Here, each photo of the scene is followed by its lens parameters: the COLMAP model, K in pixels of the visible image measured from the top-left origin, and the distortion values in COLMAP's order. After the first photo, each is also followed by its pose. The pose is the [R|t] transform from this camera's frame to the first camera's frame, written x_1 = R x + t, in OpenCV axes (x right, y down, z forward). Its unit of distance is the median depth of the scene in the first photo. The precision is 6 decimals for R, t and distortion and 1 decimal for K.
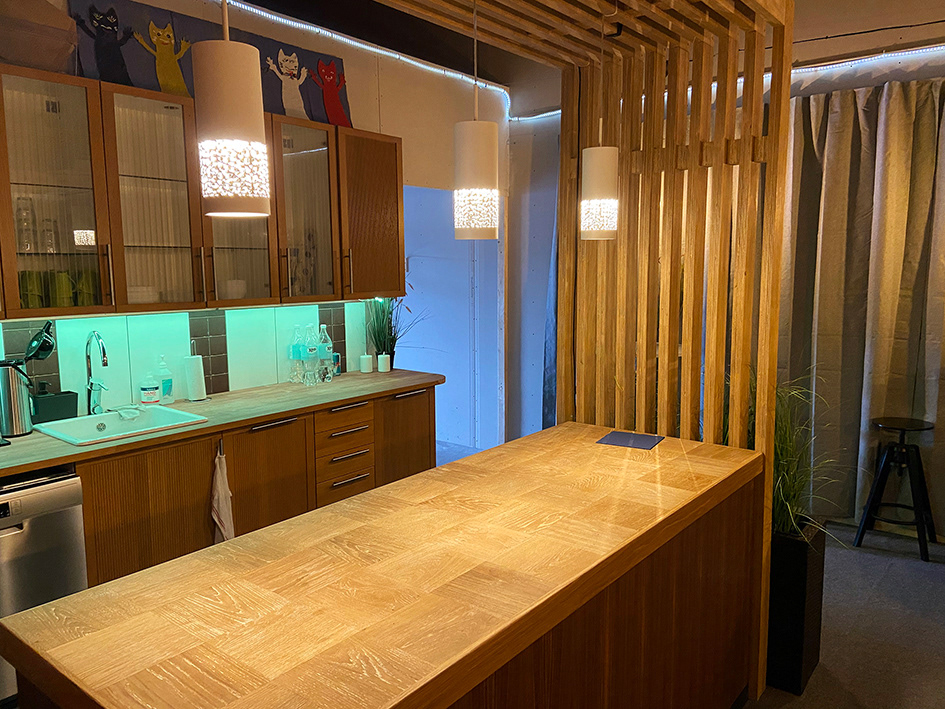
lens RADIAL K [[709.5, 0, 480.1], [0, 709.5, 351.2], [0, 0, 1]] dist [0.007696, -0.031501]
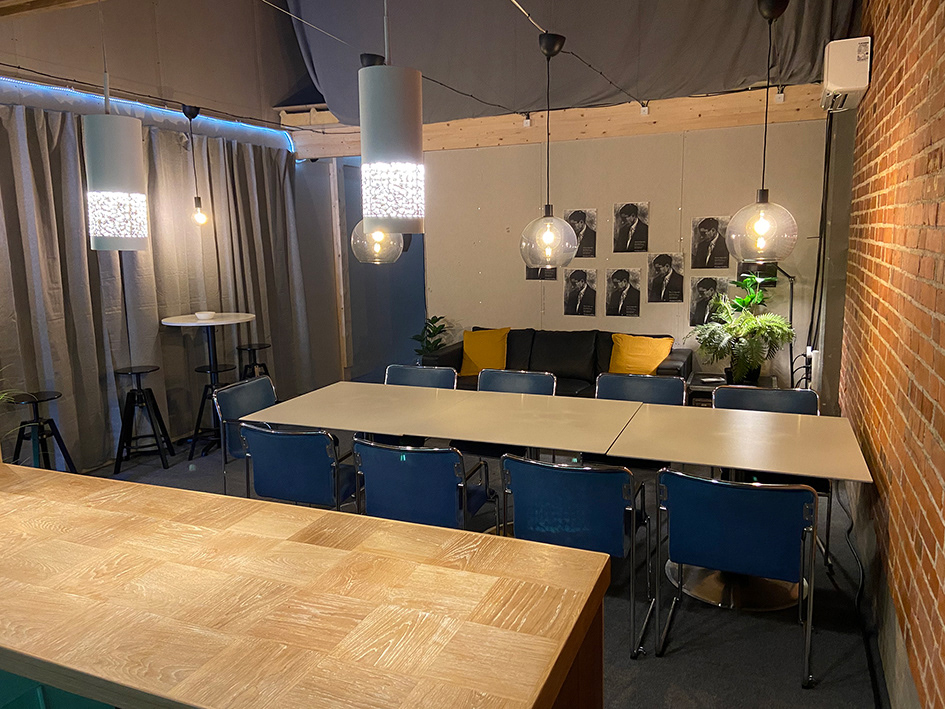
lens RADIAL K [[709.5, 0, 478.8], [0, 709.5, 355.0], [0, 0, 1]] dist [0.007696, -0.031501]
pose [[-0.262451, -0.156615, 0.952151, -1.130482], [0.138032, 0.970500, 0.197680, -0.173464], [-0.955022, 0.183309, -0.233091, 0.945831]]
